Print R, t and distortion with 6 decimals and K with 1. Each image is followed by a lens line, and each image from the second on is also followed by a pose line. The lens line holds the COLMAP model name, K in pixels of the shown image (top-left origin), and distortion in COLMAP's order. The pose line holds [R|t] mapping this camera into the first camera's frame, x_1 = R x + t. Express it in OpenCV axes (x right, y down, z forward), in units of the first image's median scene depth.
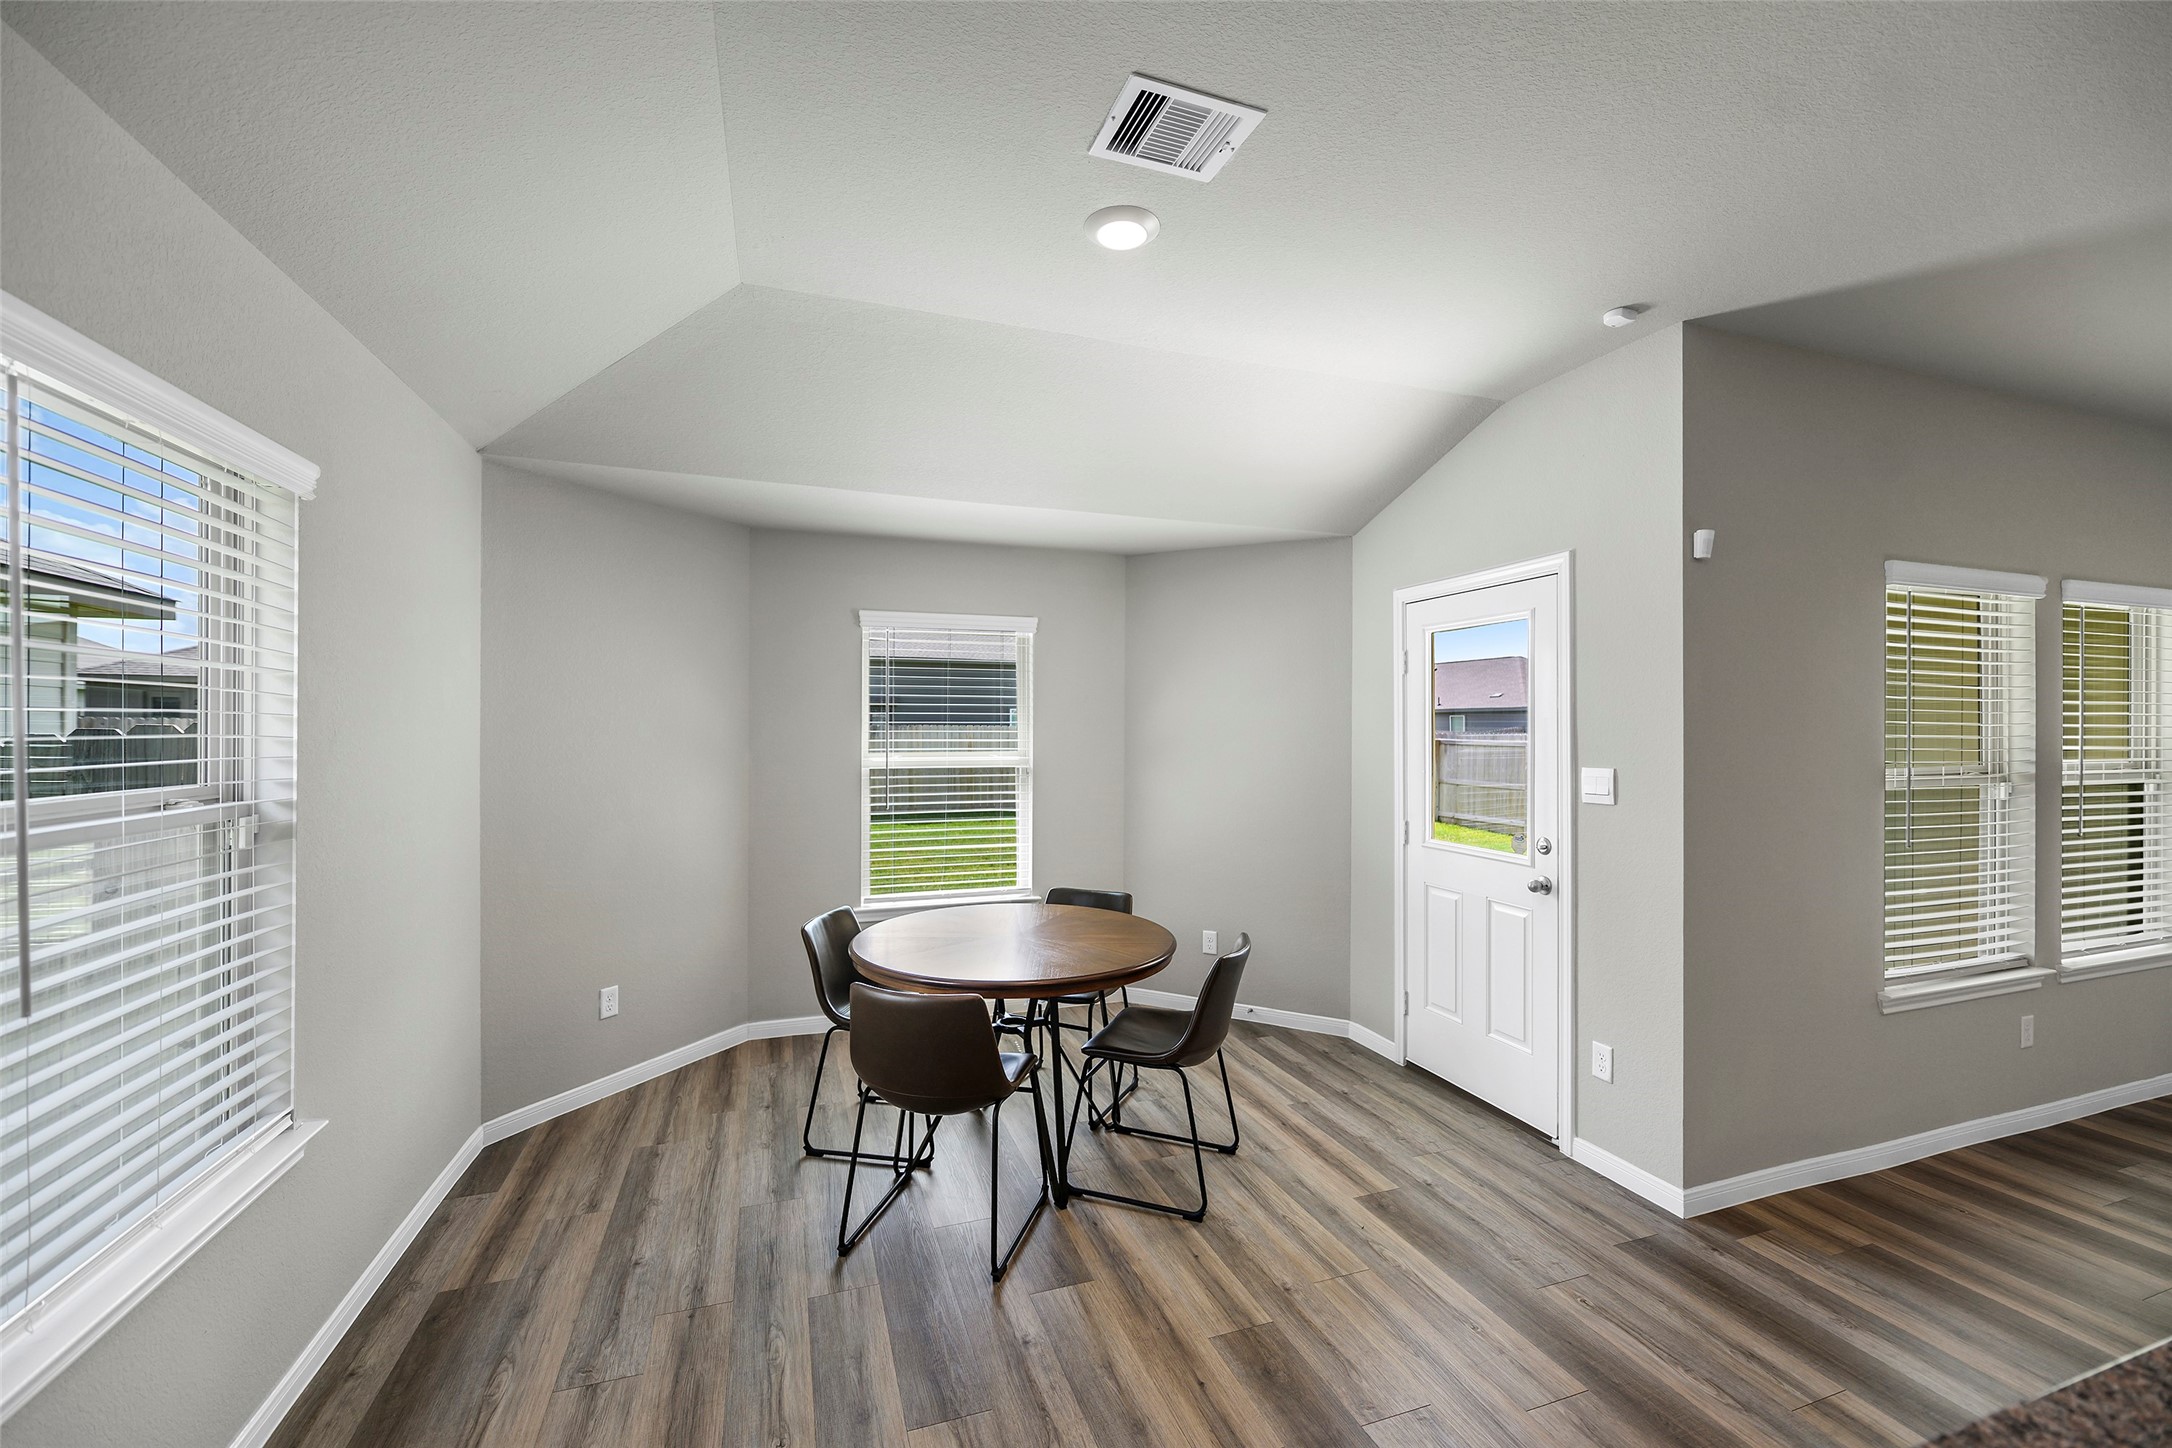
lens RADIAL K [[885.0, 0, 1086.0], [0, 885.0, 724.0], [0, 0, 1]] dist [0.000098, -0.000036]
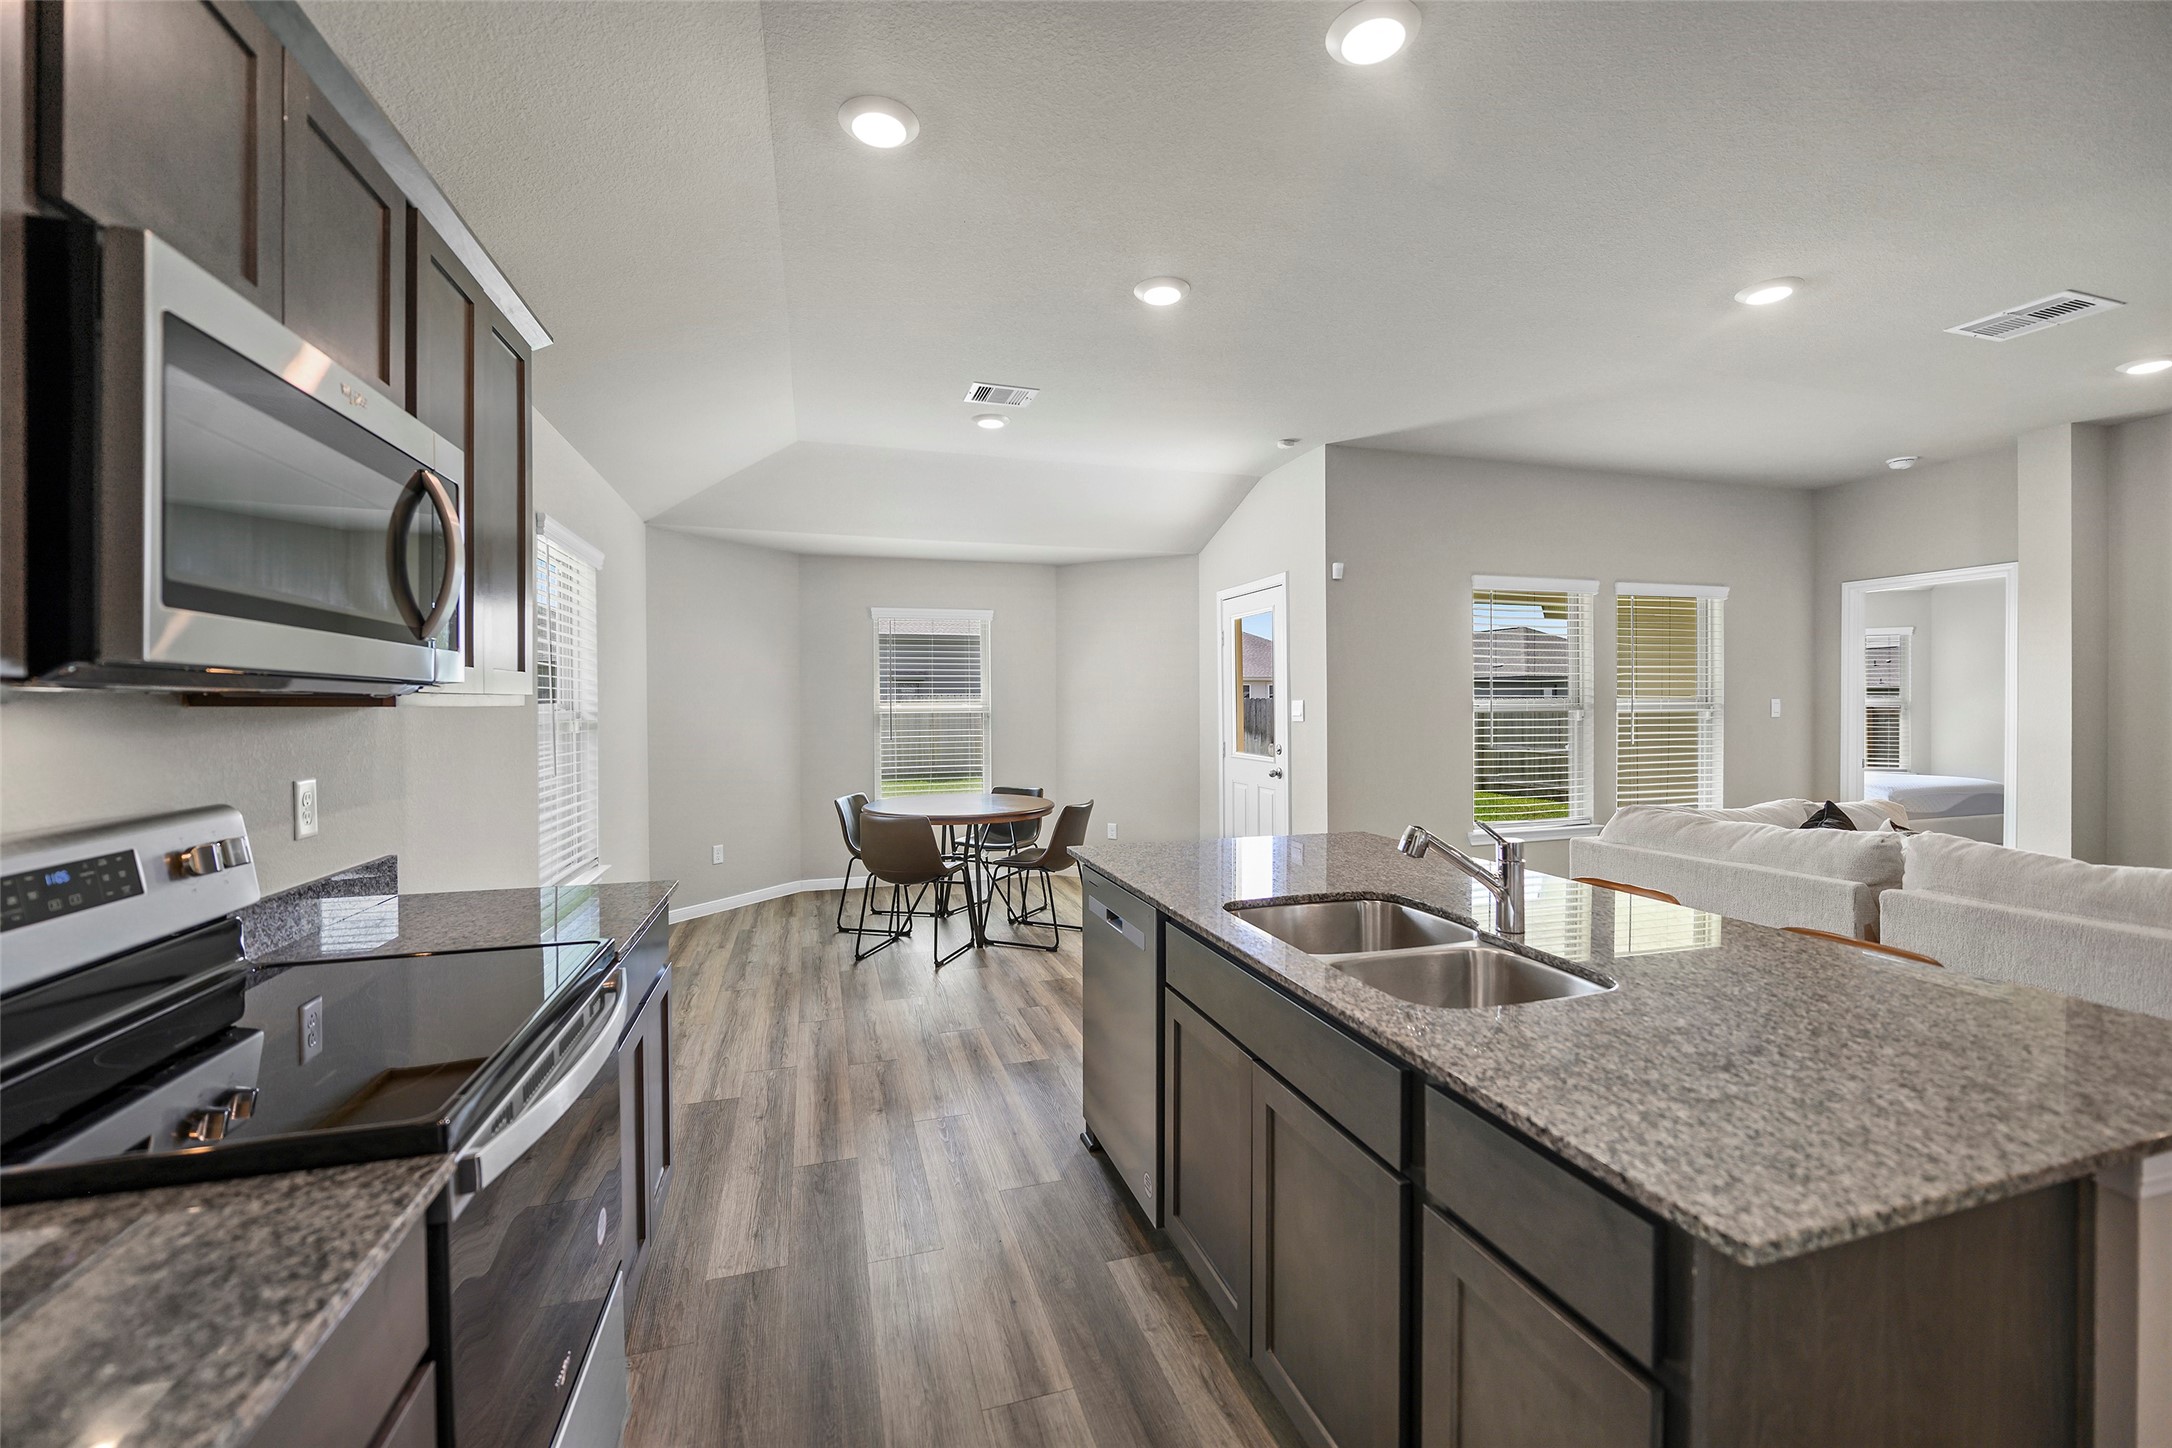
lens RADIAL K [[871.5, 0, 1080.6], [0, 871.5, 704.9], [0, 0, 1]] dist [-0.002864, -0.000204]
pose [[0.999211, -0.007469, -0.039006, 0.224283], [0.007831, 0.999928, 0.009113, 0.039470], [0.038935, -0.009411, 0.999197, -0.673401]]
